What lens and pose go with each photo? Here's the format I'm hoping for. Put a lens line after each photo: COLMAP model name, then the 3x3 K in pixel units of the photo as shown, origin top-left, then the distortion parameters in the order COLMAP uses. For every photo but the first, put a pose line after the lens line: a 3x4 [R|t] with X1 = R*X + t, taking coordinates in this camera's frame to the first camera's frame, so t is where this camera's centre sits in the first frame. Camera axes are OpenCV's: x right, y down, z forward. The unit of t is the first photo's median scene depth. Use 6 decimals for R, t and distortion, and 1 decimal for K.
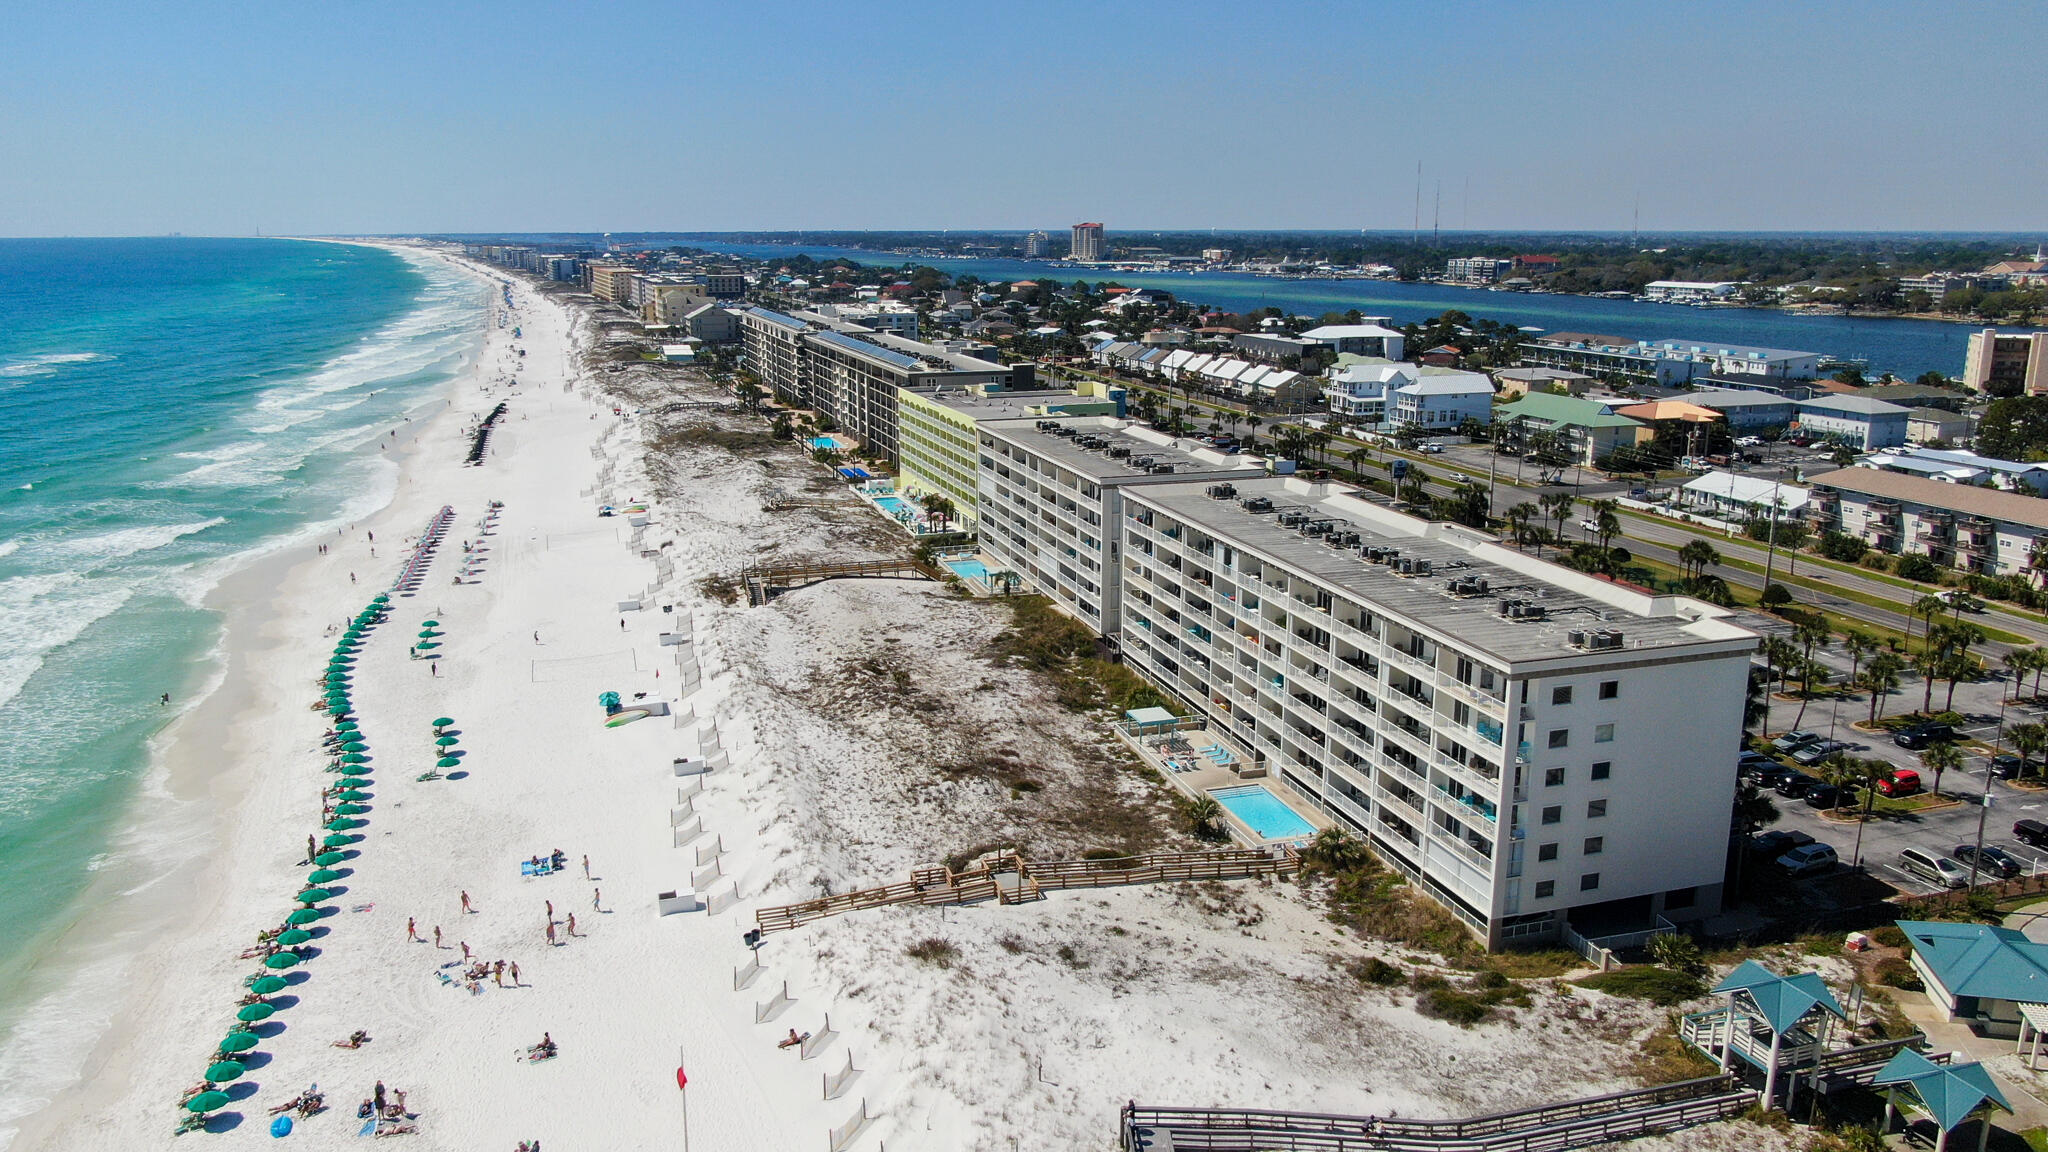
lens RADIAL K [[1471.6, 0, 1026.6], [0, 1471.6, 577.0], [0, 0, 1]] dist [-0.021102, 0.007709]
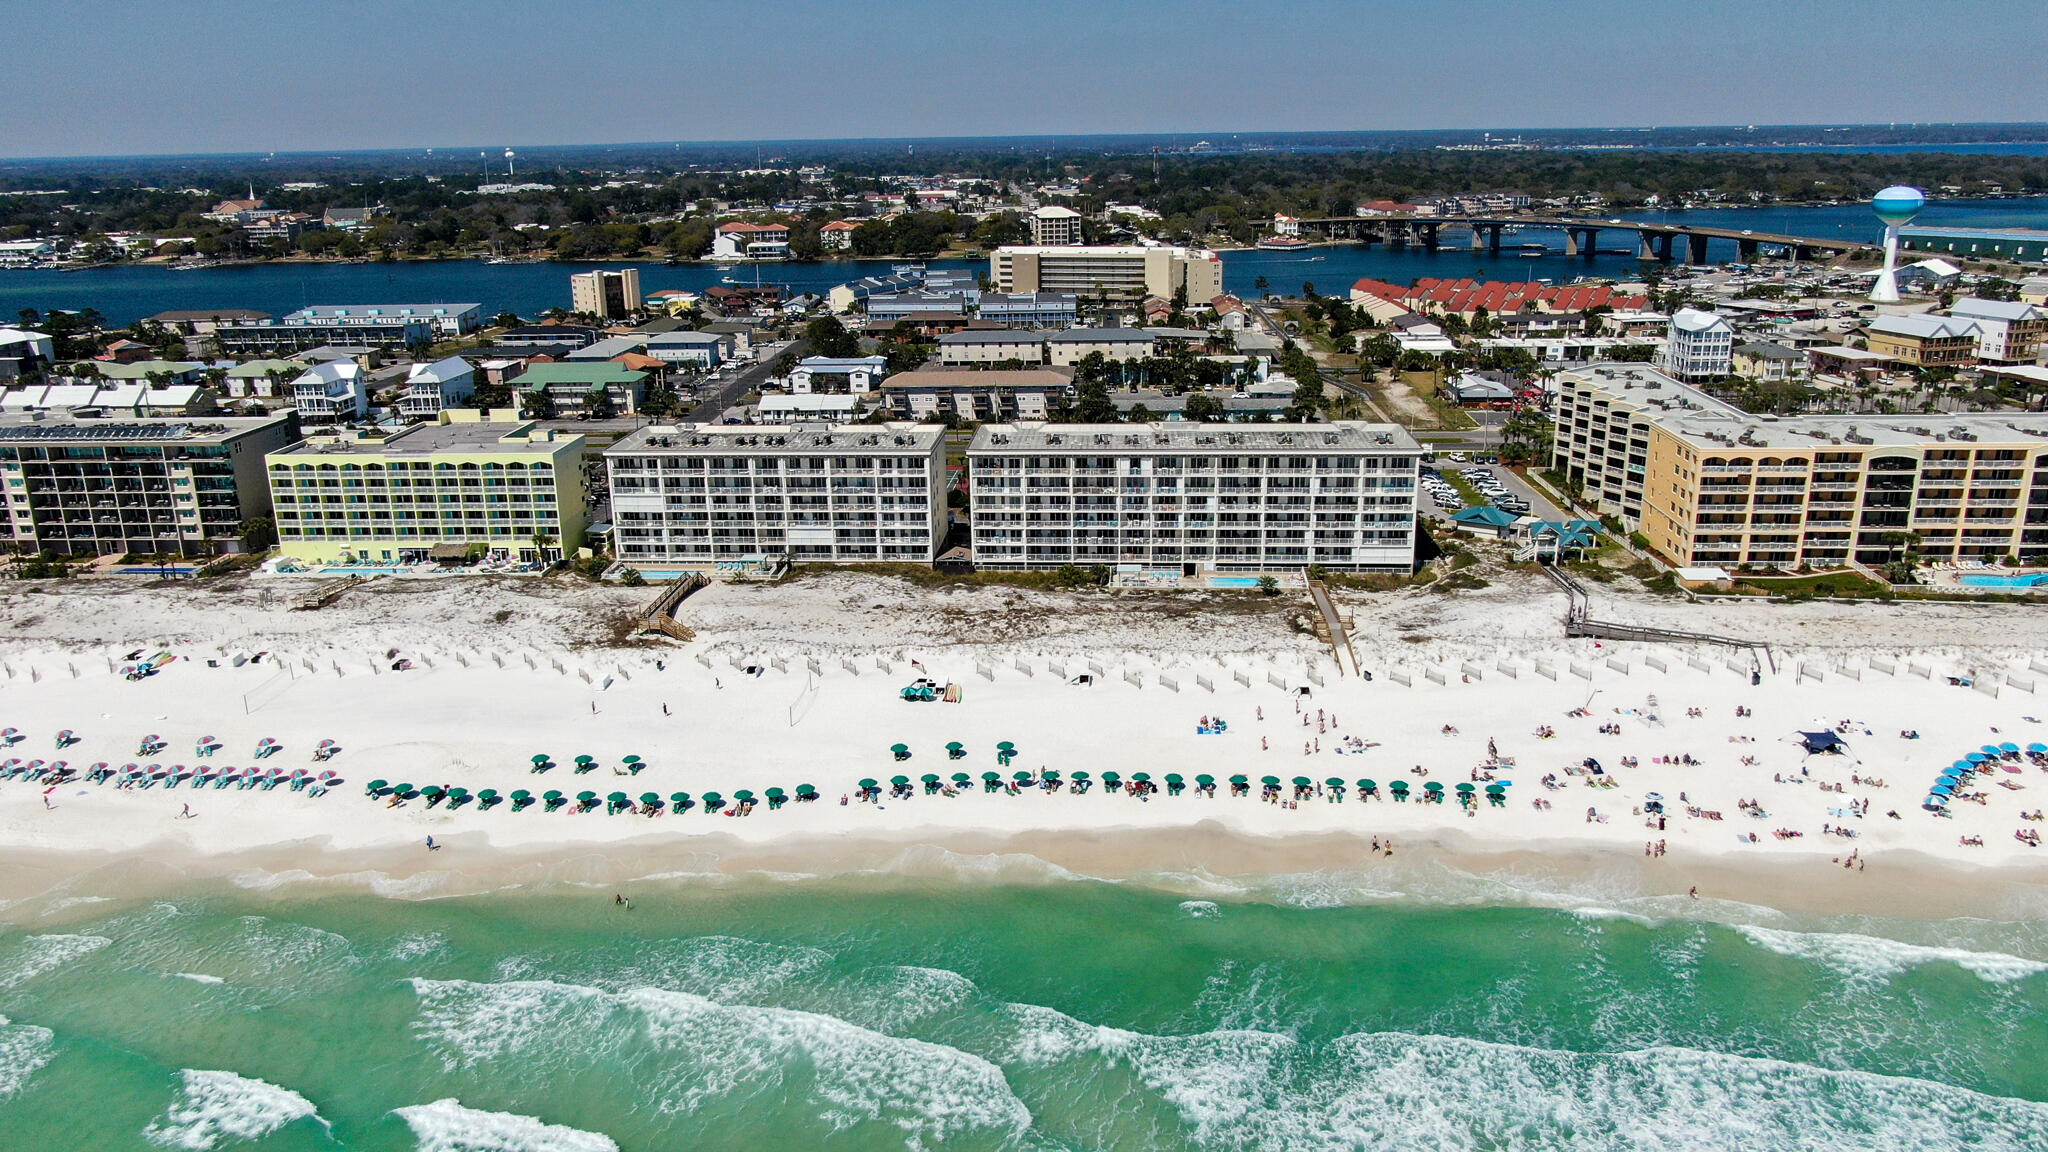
lens RADIAL K [[1465.5, 0, 1024.0], [0, 1465.5, 576.0], [0, 0, 1]] dist [-0.004321, -0.001691]
pose [[0.373657, -0.273772, 0.886245, -0.852705], [0.231514, 0.952738, 0.196703, -0.148750], [-0.898210, 0.131679, 0.419379, 0.255500]]
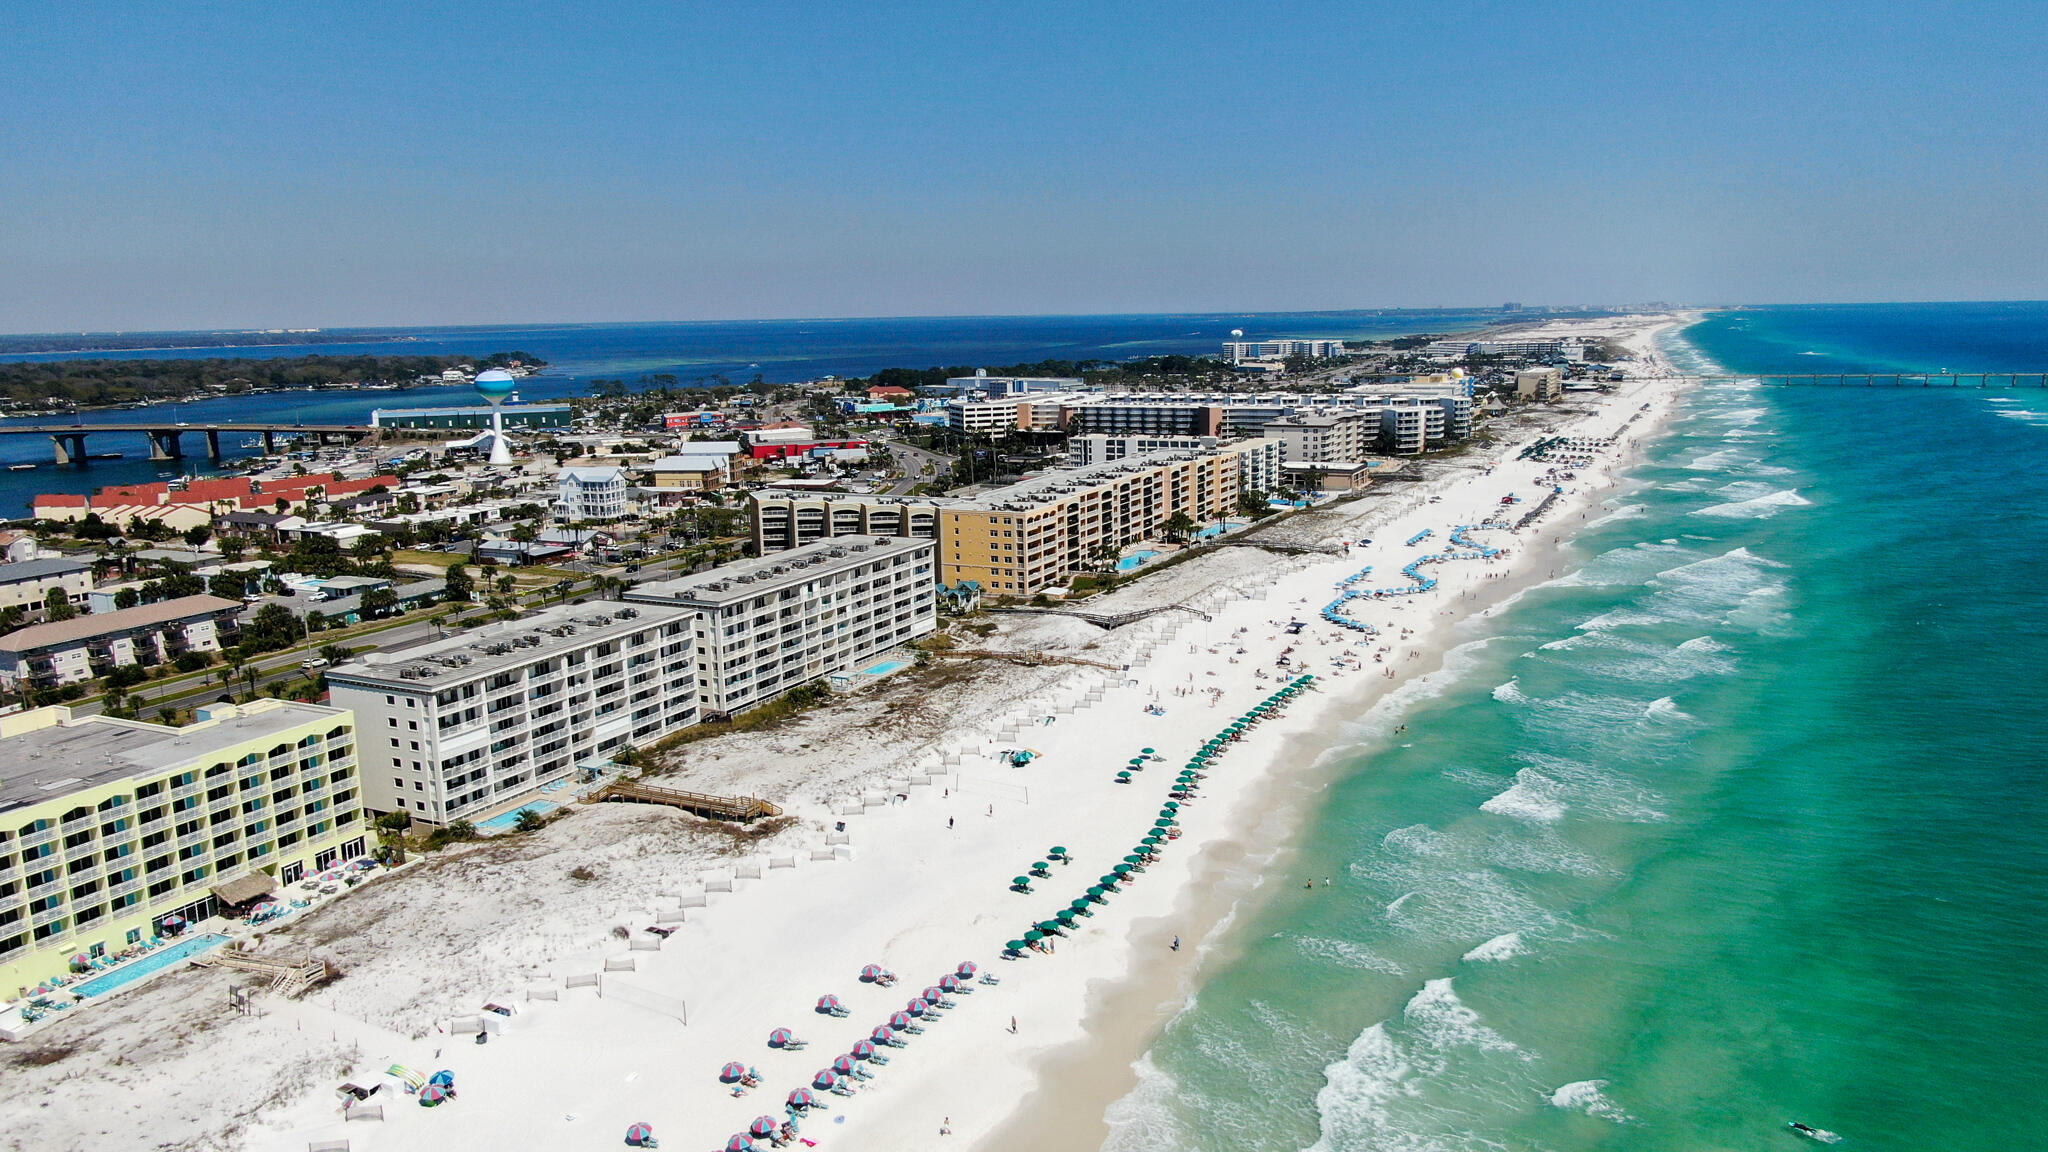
lens RADIAL K [[1471.6, 0, 1026.6], [0, 1471.6, 577.0], [0, 0, 1]] dist [-0.021102, 0.007709]
pose [[-0.718576, -0.111799, 0.686404, -0.821184], [0.177831, 0.924642, 0.336768, -0.370083], [-0.672328, 0.364057, -0.644544, 1.215353]]
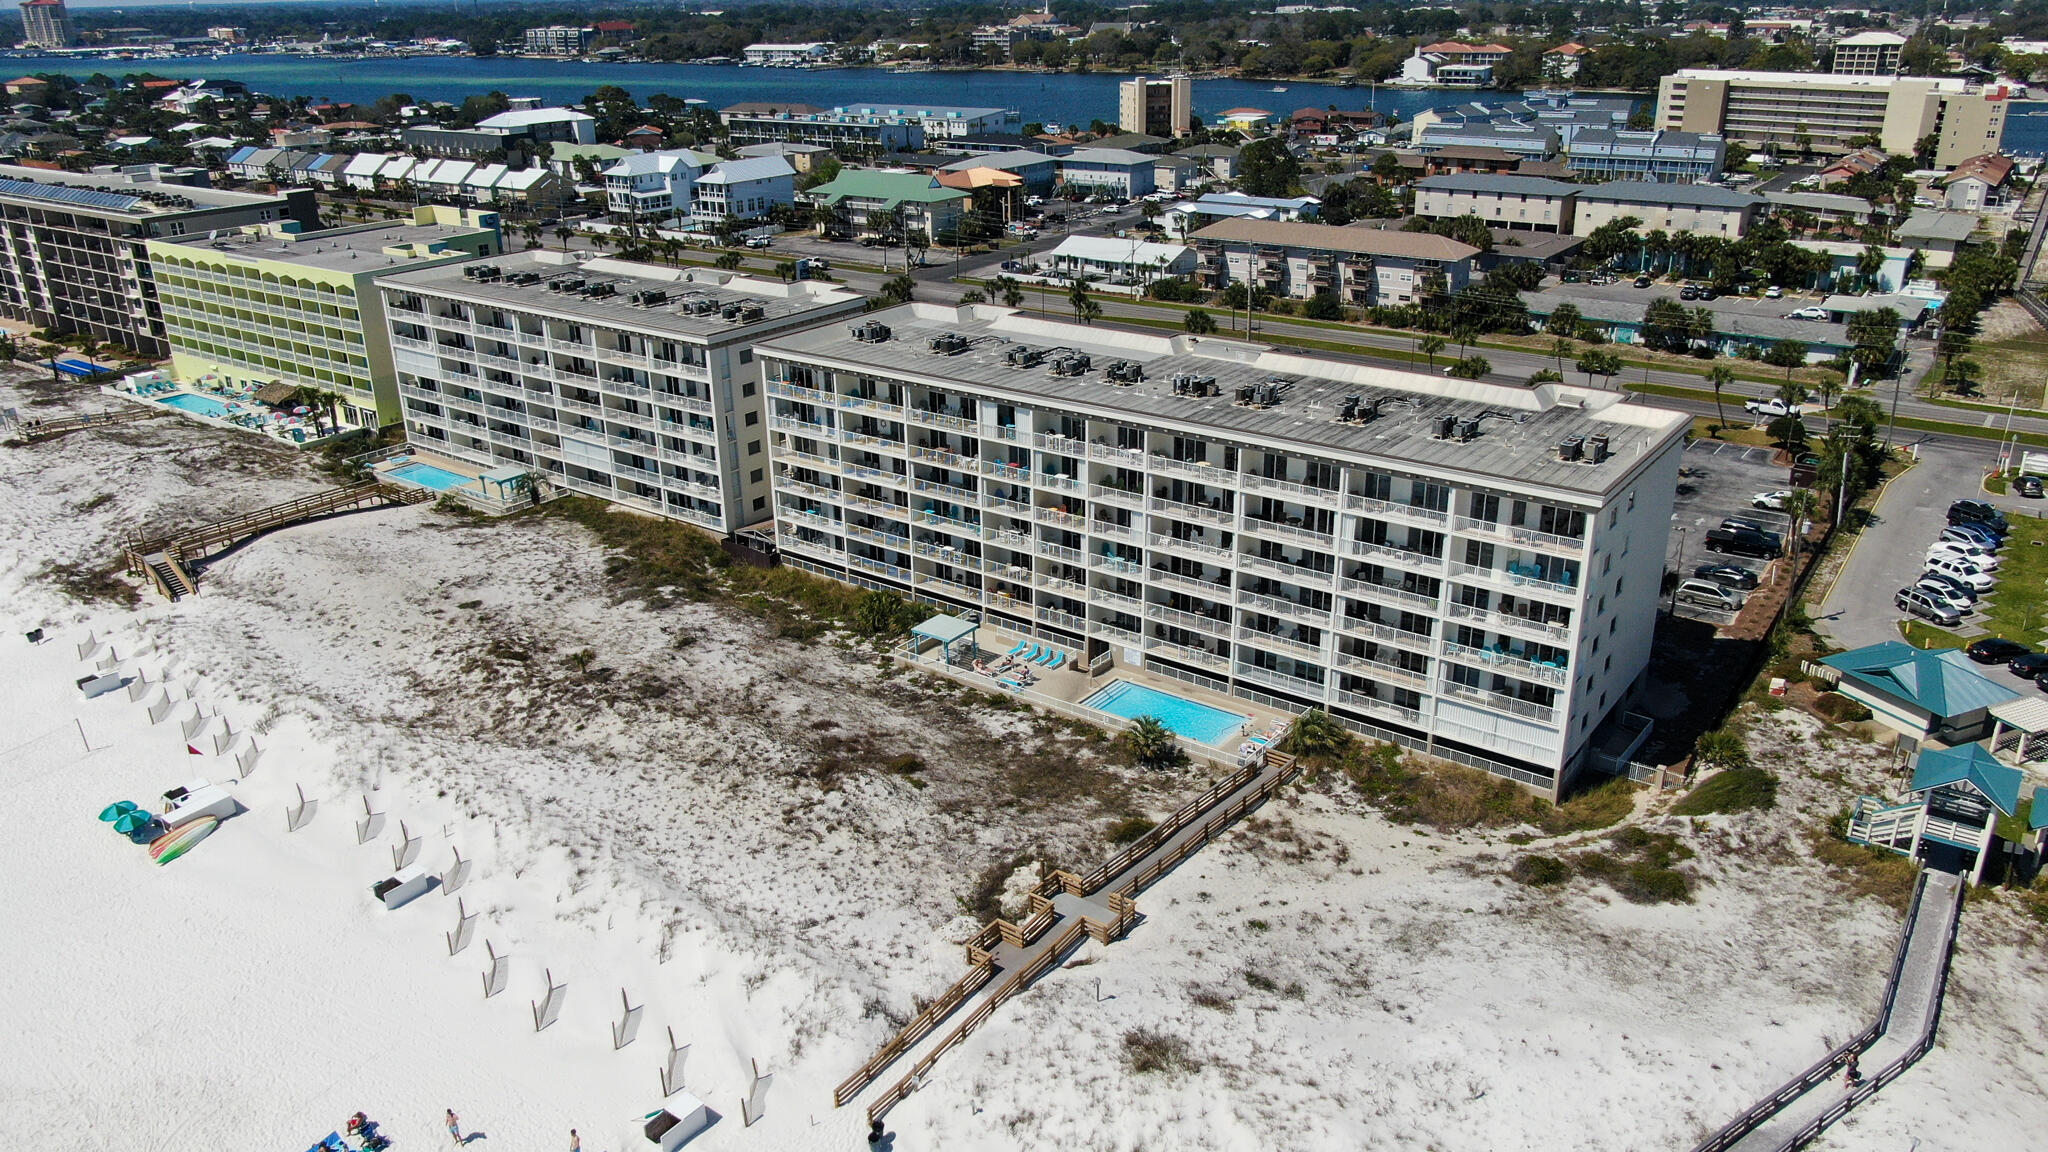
lens RADIAL K [[1471.6, 0, 1026.6], [0, 1471.6, 577.0], [0, 0, 1]] dist [-0.021102, 0.007709]
pose [[0.813274, -0.229247, 0.534819, -0.182836], [0.149268, 0.970558, 0.189039, -0.047122], [-0.562410, -0.073909, 0.823549, 0.191663]]
